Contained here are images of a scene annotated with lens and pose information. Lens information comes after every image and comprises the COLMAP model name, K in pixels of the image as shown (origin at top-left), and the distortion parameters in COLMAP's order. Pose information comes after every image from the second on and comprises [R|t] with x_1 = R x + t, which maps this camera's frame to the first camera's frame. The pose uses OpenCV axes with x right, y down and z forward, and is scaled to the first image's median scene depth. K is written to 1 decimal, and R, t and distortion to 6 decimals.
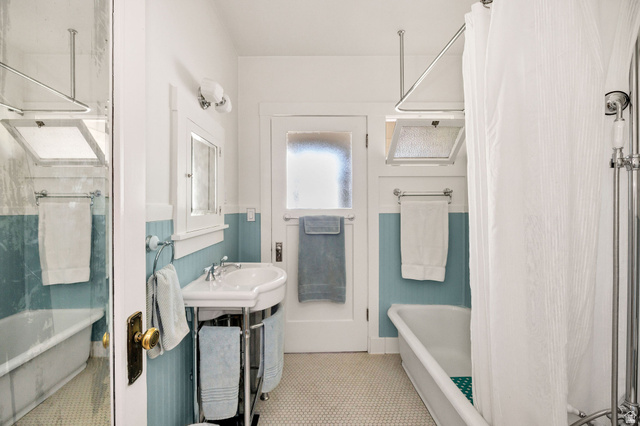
lens RADIAL K [[283.0, 0, 317.8], [0, 283.0, 210.7], [0, 0, 1]] dist [0.000302, -0.000562]
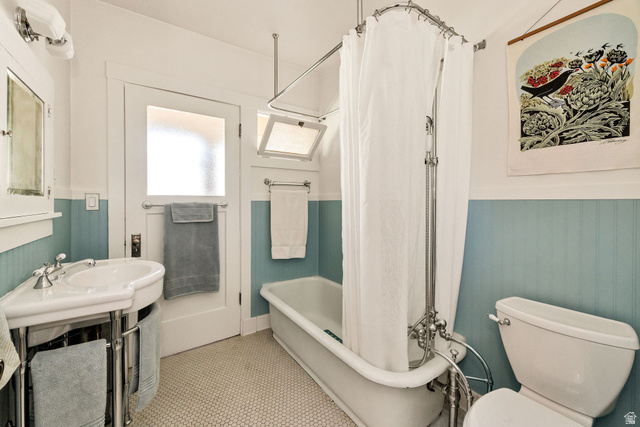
lens RADIAL K [[257.2, 0, 319.2], [0, 257.2, 207.8], [0, 0, 1]] dist [0.002028, -0.000787]
pose [[0.831768, -0.009423, 0.555043, -0.125542], [0.009469, 0.999951, 0.002786, 0.040687], [-0.555042, 0.002938, 0.831817, 0.063984]]
